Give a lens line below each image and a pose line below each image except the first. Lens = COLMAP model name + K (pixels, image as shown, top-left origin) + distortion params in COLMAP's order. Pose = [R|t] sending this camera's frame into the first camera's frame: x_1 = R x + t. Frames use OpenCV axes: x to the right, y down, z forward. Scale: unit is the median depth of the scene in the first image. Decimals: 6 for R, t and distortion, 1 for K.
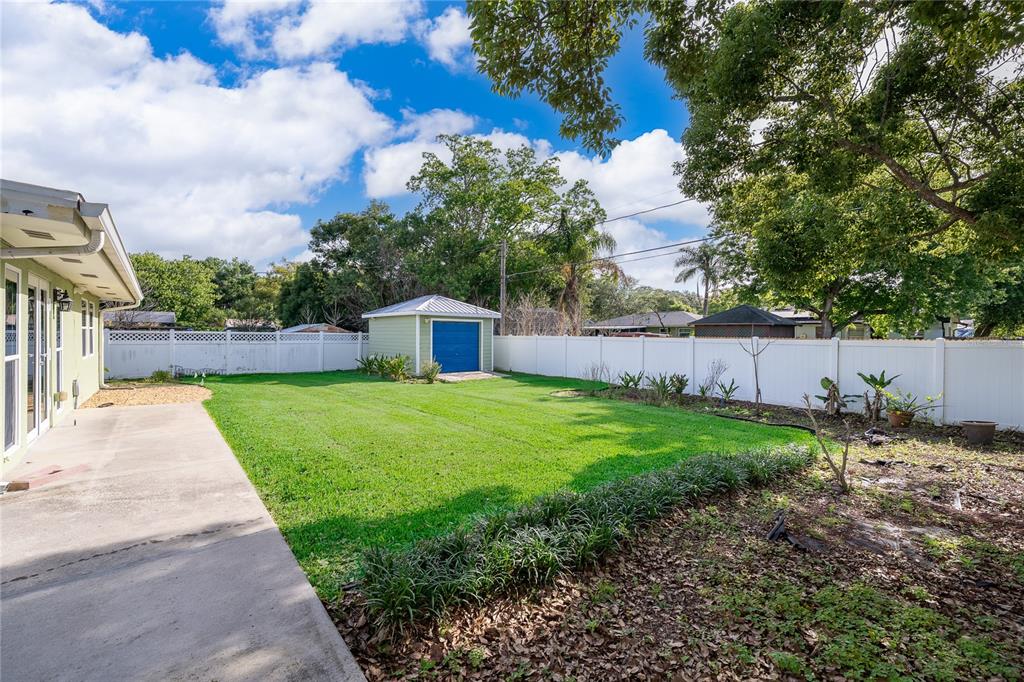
lens RADIAL K [[420.8, 0, 511.5], [0, 420.8, 351.5], [0, 0, 1]] dist [-0.001477, 0.000293]
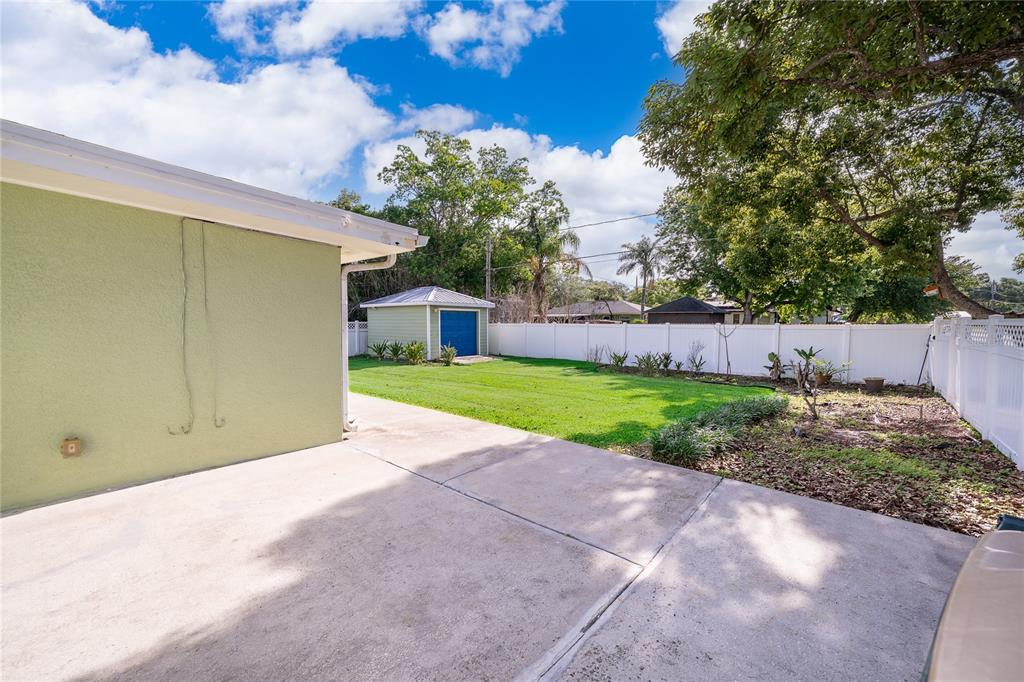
lens RADIAL K [[409.0, 0, 512.6], [0, 409.0, 362.5], [0, 0, 1]] dist [-0.000884, -0.000091]
pose [[0.986082, -0.022217, 0.164769, -0.139240], [0.012609, 0.998170, 0.059136, 0.002408], [-0.165781, -0.056235, 0.984558, -0.077926]]
